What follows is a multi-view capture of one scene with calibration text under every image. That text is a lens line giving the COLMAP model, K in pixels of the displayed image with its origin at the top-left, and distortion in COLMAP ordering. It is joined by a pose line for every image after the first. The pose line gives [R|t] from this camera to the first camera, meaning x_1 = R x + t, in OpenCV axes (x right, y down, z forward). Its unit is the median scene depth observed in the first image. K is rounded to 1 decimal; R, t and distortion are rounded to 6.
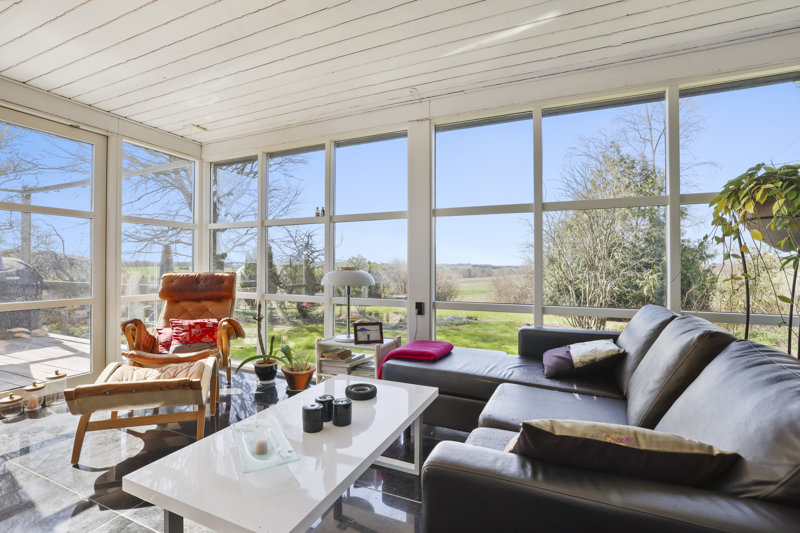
lens RADIAL K [[352.4, 0, 400.4], [0, 352.4, 256.0], [0, 0, 1]] dist [-0.000809, 0.000155]
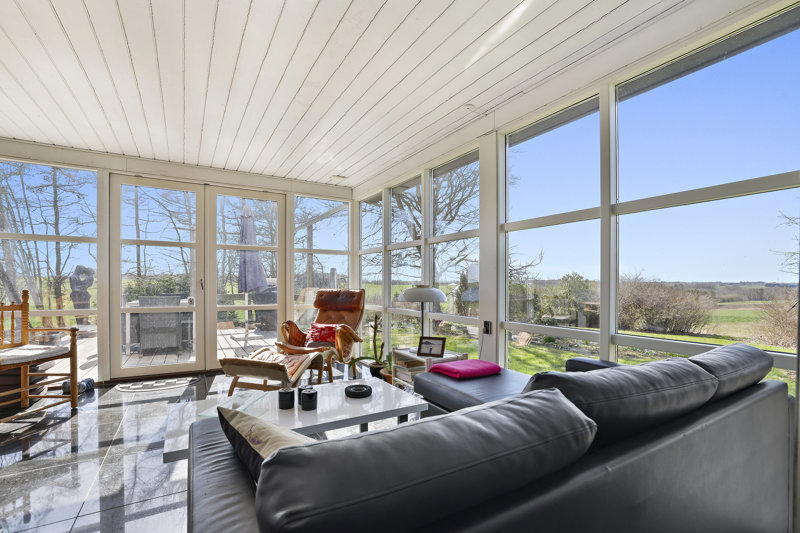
lens RADIAL K [[344.3, 0, 401.7], [0, 344.3, 281.1], [0, 0, 1]] dist [0.000703, 0.000325]
pose [[0.837211, -0.002874, -0.546872, 0.403192], [0.012771, 0.999816, 0.014298, 0.003256], [0.546730, -0.018955, 0.837094, 0.078201]]
